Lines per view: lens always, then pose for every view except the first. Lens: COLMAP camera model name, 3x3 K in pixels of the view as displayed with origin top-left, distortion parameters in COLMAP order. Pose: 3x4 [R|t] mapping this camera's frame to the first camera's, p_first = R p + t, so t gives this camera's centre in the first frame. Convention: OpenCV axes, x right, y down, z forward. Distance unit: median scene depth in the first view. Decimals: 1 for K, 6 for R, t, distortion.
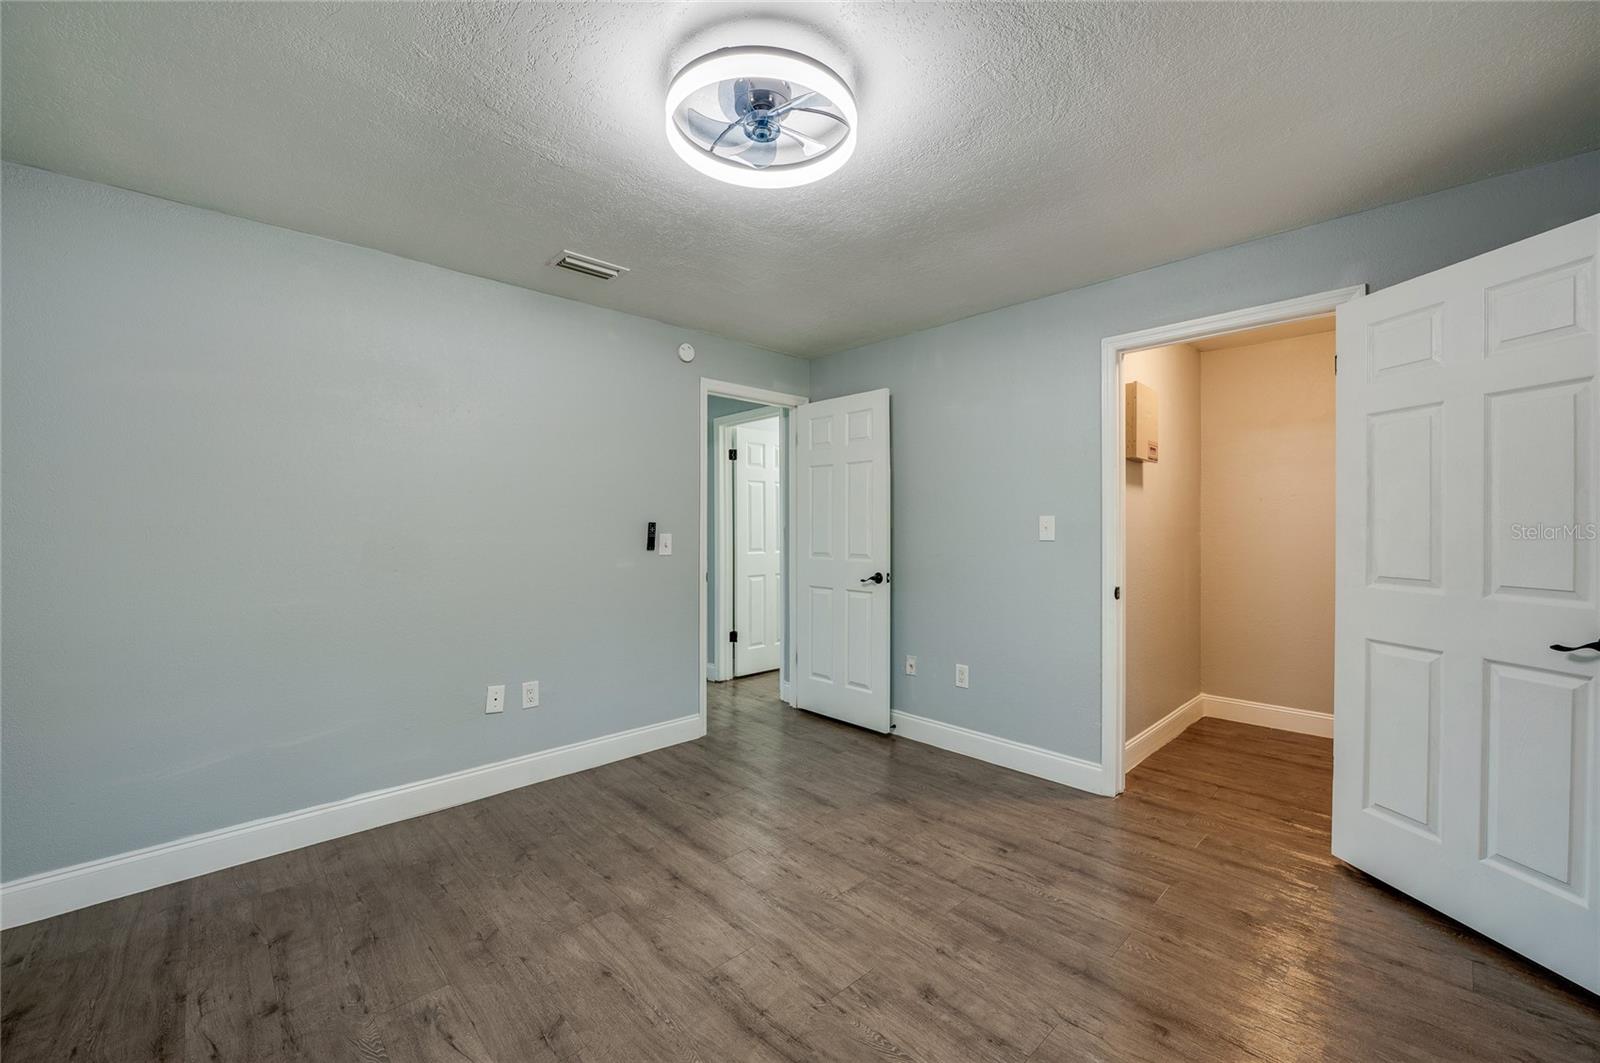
lens RADIAL K [[650.0, 0, 803.6], [0, 650.0, 526.3], [0, 0, 1]] dist [-0.016278, 0.000542]
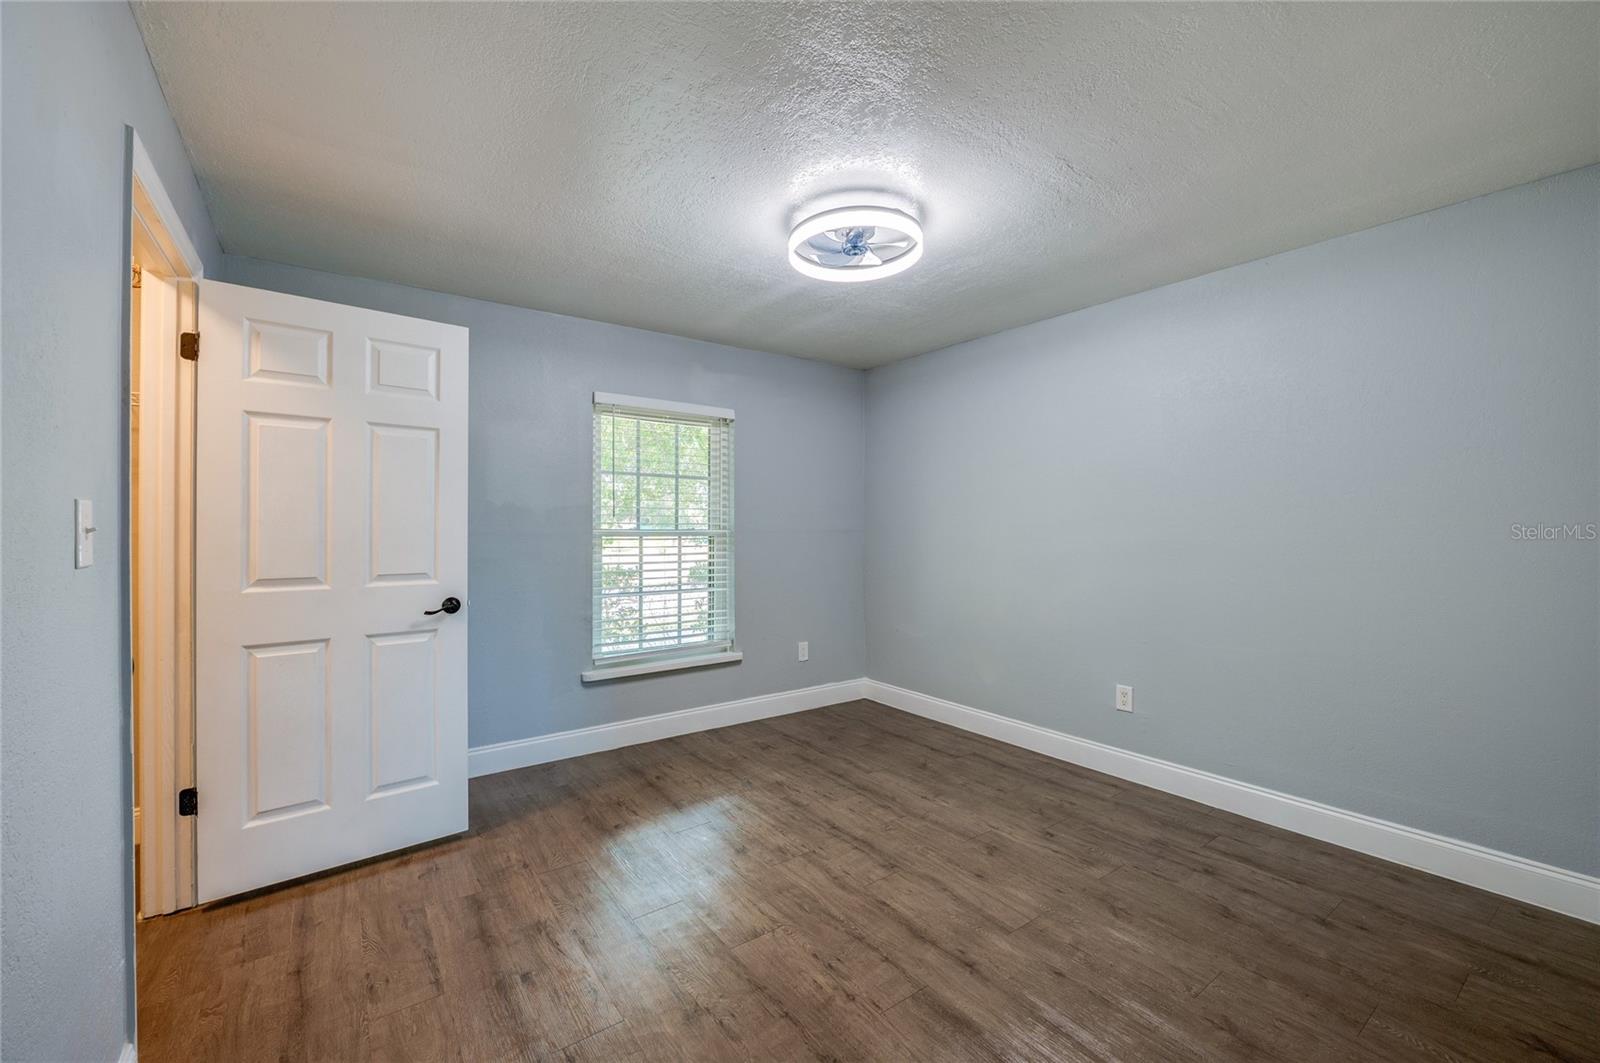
lens RADIAL K [[650.0, 0, 803.6], [0, 650.0, 526.3], [0, 0, 1]] dist [-0.016278, 0.000542]
pose [[-0.992393, 0.001065, 0.123107, -0.109481], [0.001051, 0.999999, -0.000180, 0.001522], [-0.123107, -0.000049, -0.992393, 2.126074]]
